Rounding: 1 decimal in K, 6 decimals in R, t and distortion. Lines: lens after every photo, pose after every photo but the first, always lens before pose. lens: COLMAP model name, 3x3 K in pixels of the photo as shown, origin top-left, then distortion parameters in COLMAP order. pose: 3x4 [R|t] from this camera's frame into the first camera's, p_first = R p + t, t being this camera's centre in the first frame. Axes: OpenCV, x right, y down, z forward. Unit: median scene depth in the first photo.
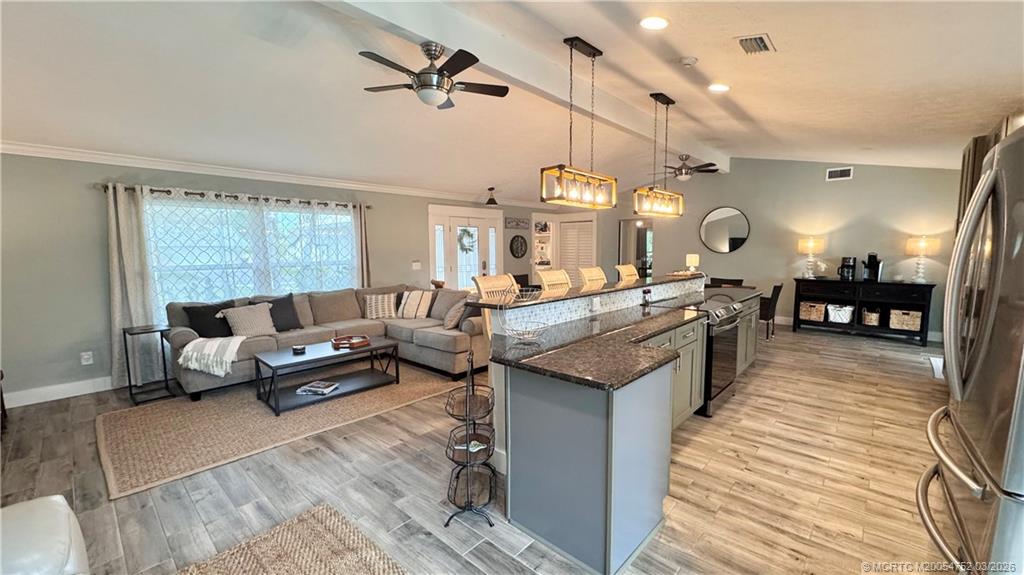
lens RADIAL K [[408.5, 0, 511.3], [0, 408.5, 287.7], [0, 0, 1]] dist [-0.003022, 0.000220]
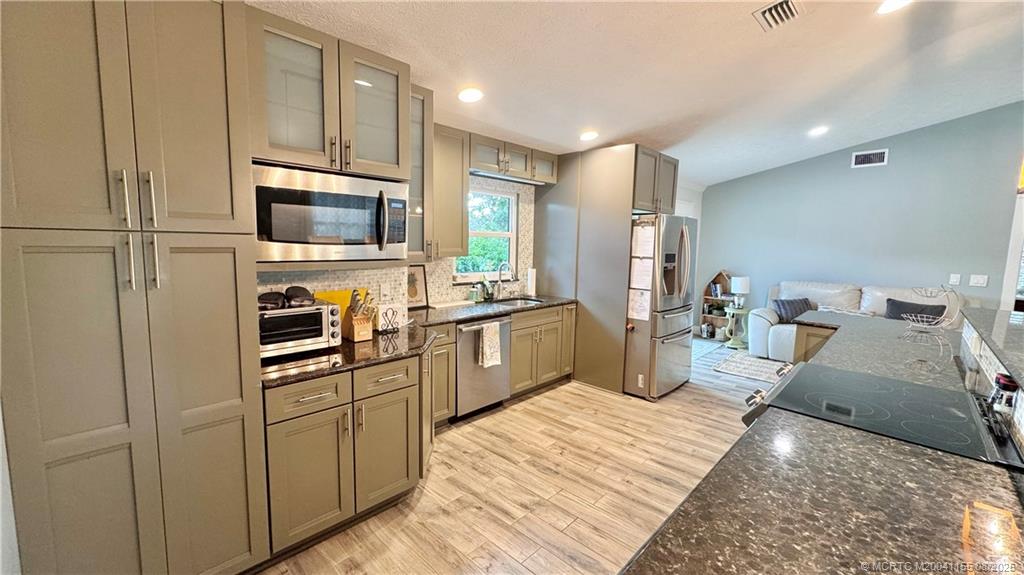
lens RADIAL K [[408.5, 0, 511.5], [0, 408.5, 287.3], [0, 0, 1]] dist [-0.003022, 0.000220]
pose [[-0.999576, -0.016373, 0.024068, 0.734907], [-0.010893, 0.977135, 0.212341, -0.141061], [-0.026994, 0.211989, -0.976899, 1.278808]]
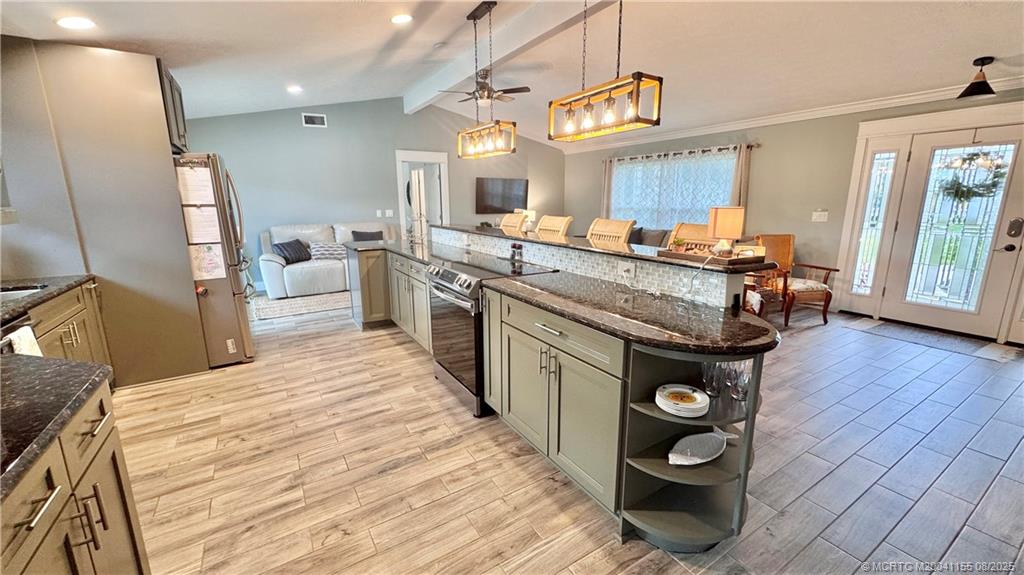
lens RADIAL K [[408.5, 0, 510.0], [0, 408.5, 288.1], [0, 0, 1]] dist [-0.003022, 0.000220]
pose [[-0.275343, 0.214144, -0.937192, 1.059458], [-0.086274, 0.965437, 0.245945, -0.103947], [0.957467, 0.148574, -0.247351, 1.133526]]
